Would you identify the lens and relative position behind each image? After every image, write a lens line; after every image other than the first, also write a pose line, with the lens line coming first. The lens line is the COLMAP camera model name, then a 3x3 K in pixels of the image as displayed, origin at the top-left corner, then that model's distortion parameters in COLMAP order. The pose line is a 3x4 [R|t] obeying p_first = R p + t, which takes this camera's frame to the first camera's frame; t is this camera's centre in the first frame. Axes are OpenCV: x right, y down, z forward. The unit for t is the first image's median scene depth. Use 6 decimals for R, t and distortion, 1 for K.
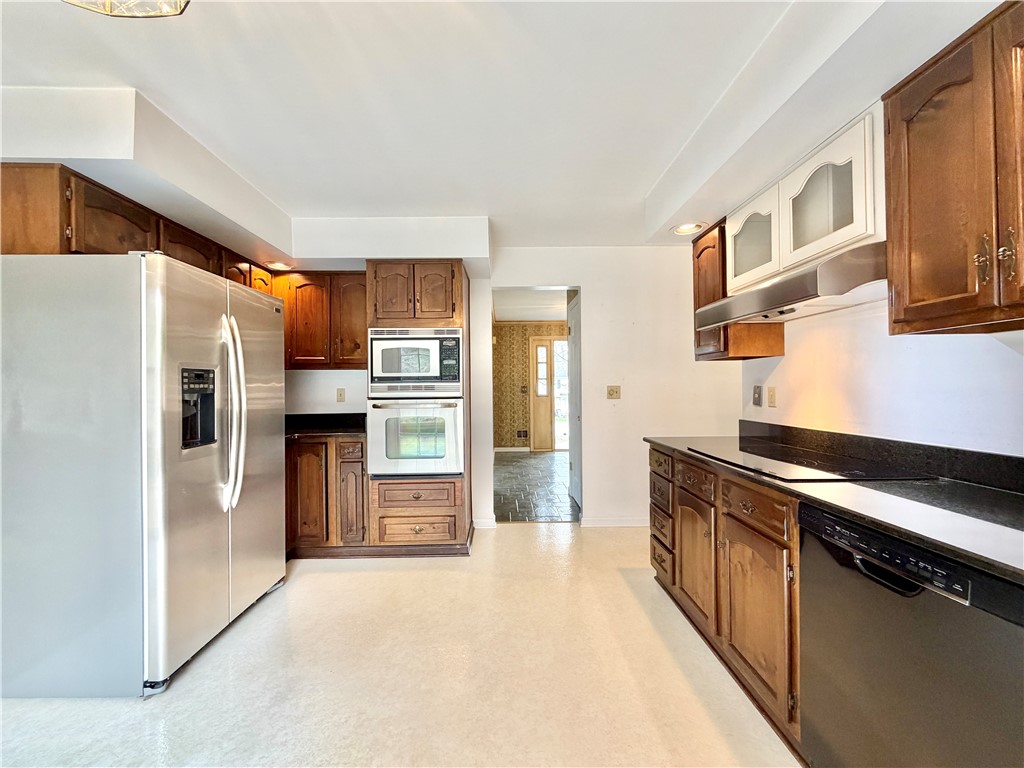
lens RADIAL K [[408.0, 0, 507.5], [0, 408.0, 383.6], [0, 0, 1]] dist [0.000848, 0.000176]
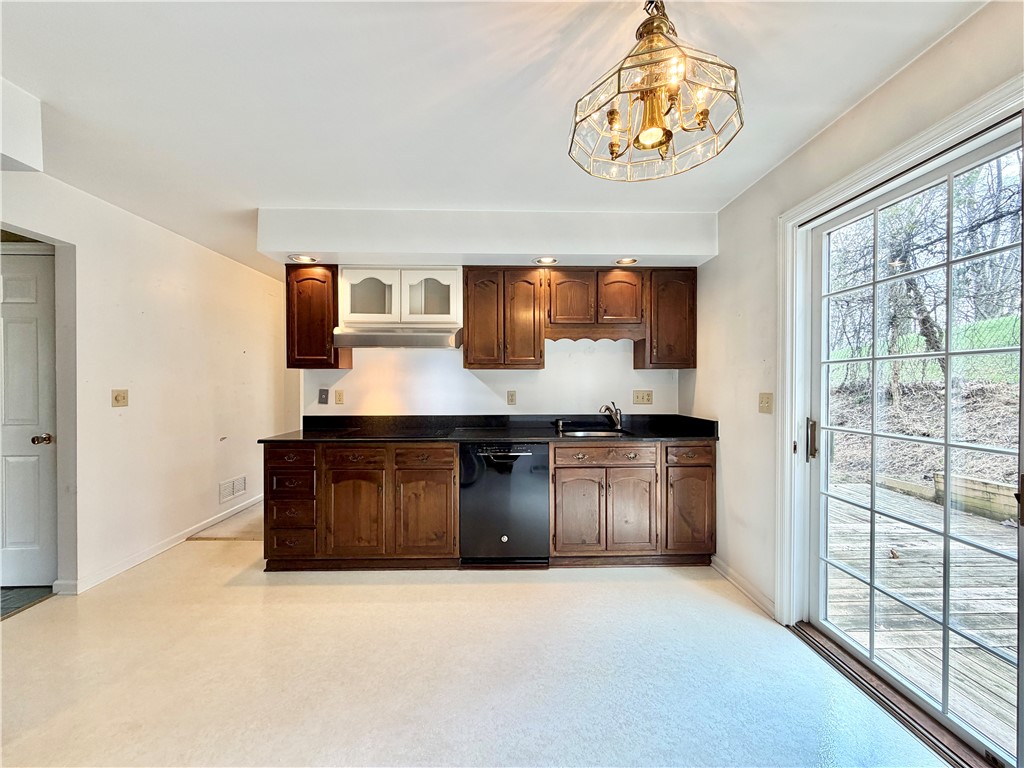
lens RADIAL K [[408.0, 0, 509.6], [0, 408.0, 380.6], [0, 0, 1]] dist [0.000848, 0.000176]
pose [[-0.010796, 0.010067, 0.999891, -0.641098], [-0.008020, 0.999916, -0.010153, -0.011638], [-0.999910, -0.008129, -0.010715, 0.340745]]
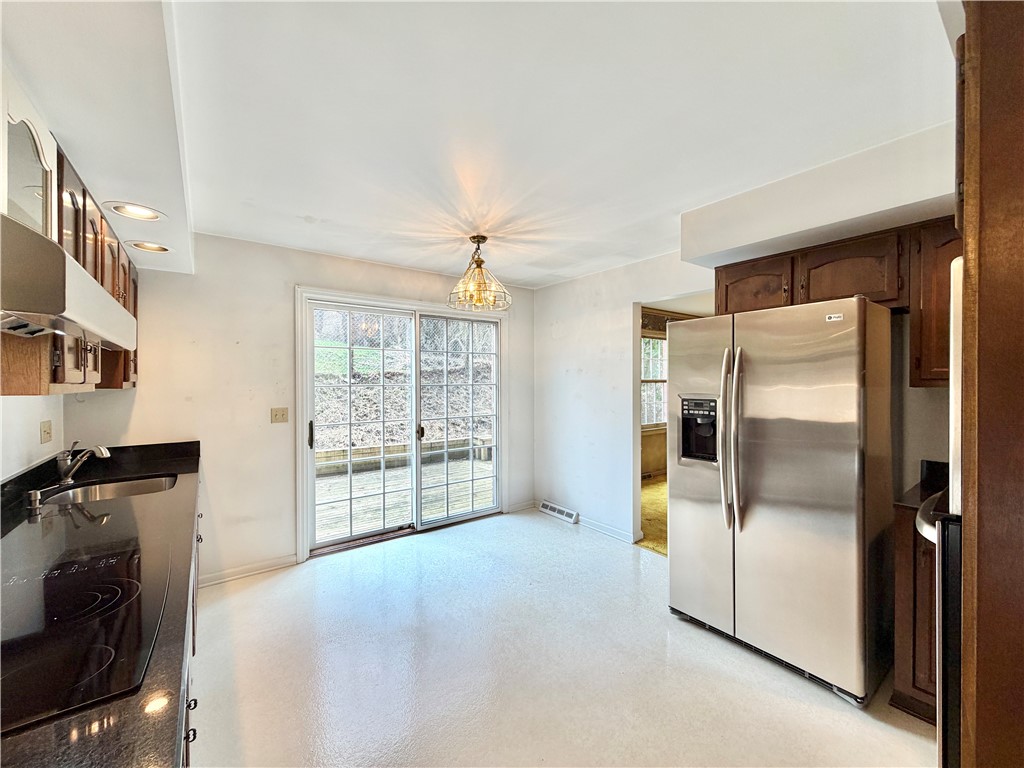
lens RADIAL K [[408.0, 0, 509.3], [0, 408.0, 383.2], [0, 0, 1]] dist [0.000848, 0.000176]
pose [[-0.808850, 0.014214, -0.587843, 0.287702], [0.013709, 0.999892, 0.005314, -0.062242], [0.587855, -0.003760, -0.808958, 1.058918]]
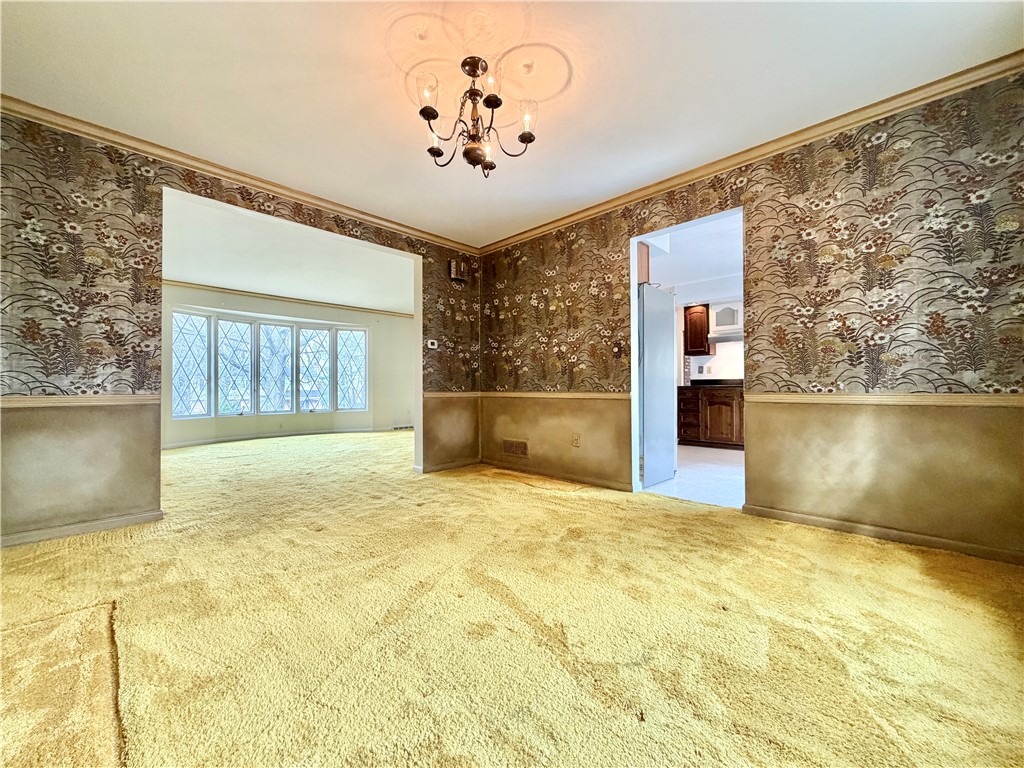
lens RADIAL K [[408.0, 0, 506.5], [0, 408.0, 385.7], [0, 0, 1]] dist [0.000848, 0.000176]
pose [[0.717243, 0.015267, 0.696655, -1.861615], [-0.010725, 0.999883, -0.010870, 0.152169], [-0.696740, 0.000325, 0.717324, -0.029935]]
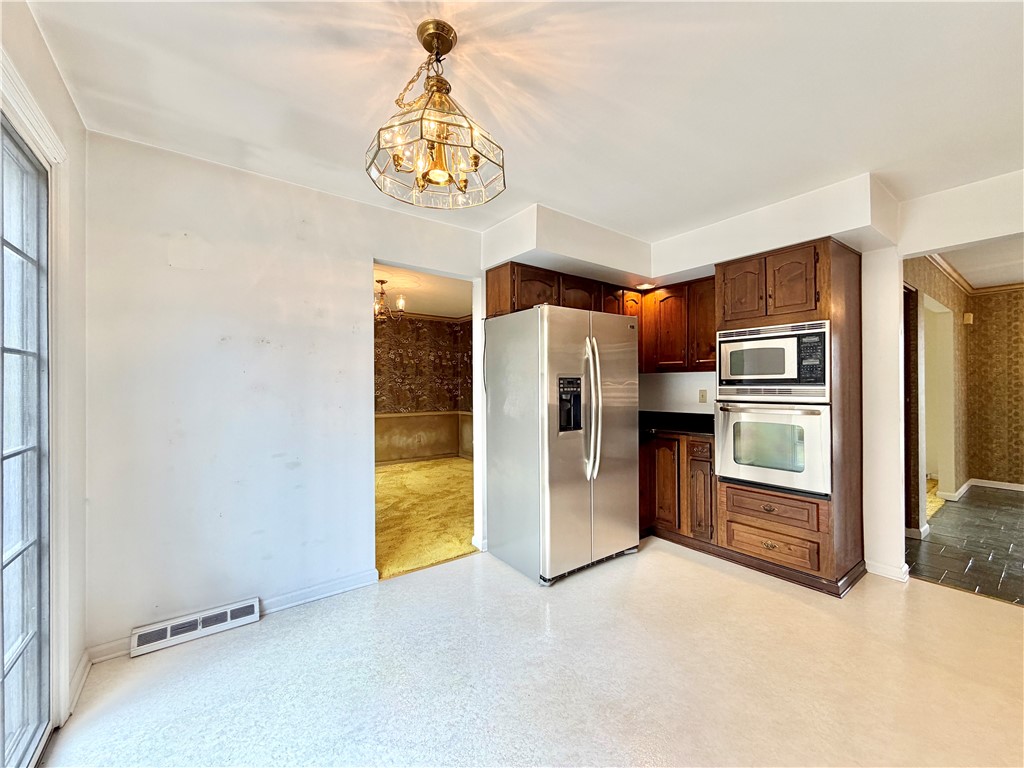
lens RADIAL K [[408.0, 0, 512.1], [0, 408.0, 384.0], [0, 0, 1]] dist [0.000848, 0.000176]
pose [[0.584016, 0.002710, -0.811738, 0.188679], [0.004078, 0.999972, 0.006273, -0.014213], [0.811732, -0.006974, 0.583988, -0.007971]]
